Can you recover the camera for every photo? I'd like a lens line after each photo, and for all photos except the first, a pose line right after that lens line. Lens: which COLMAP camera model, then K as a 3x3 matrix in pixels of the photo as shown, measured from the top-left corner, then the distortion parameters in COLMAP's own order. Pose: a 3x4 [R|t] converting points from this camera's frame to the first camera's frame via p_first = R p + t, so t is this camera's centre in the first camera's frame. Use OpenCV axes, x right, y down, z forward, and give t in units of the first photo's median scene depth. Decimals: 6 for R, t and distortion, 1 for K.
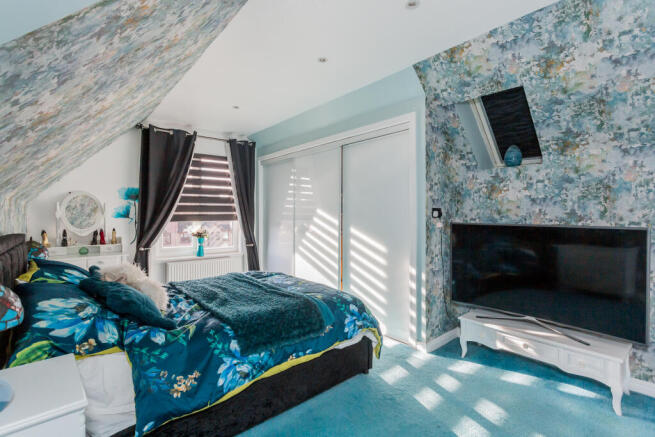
lens RADIAL K [[314.6, 0, 327.4], [0, 314.6, 214.6], [0, 0, 1]] dist [-0.002245, -0.000328]
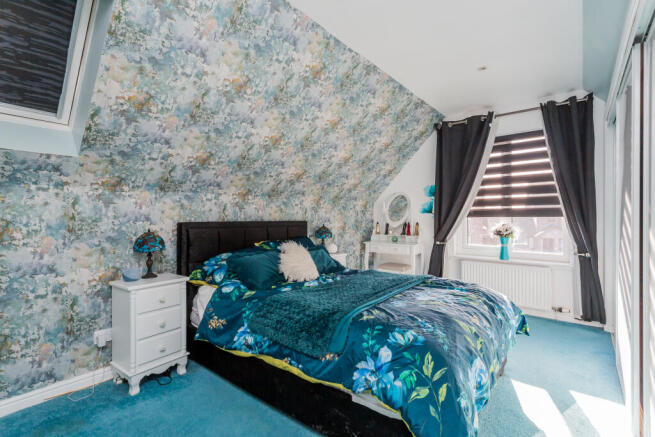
lens RADIAL K [[314.6, 0, 327.4], [0, 314.6, 214.6], [0, 0, 1]] dist [-0.002245, -0.000328]
pose [[0.165726, -0.006138, -0.986153, 0.386599], [0.002606, 0.999980, -0.005786, 0.020585], [0.986168, -0.001611, 0.165738, 0.468743]]
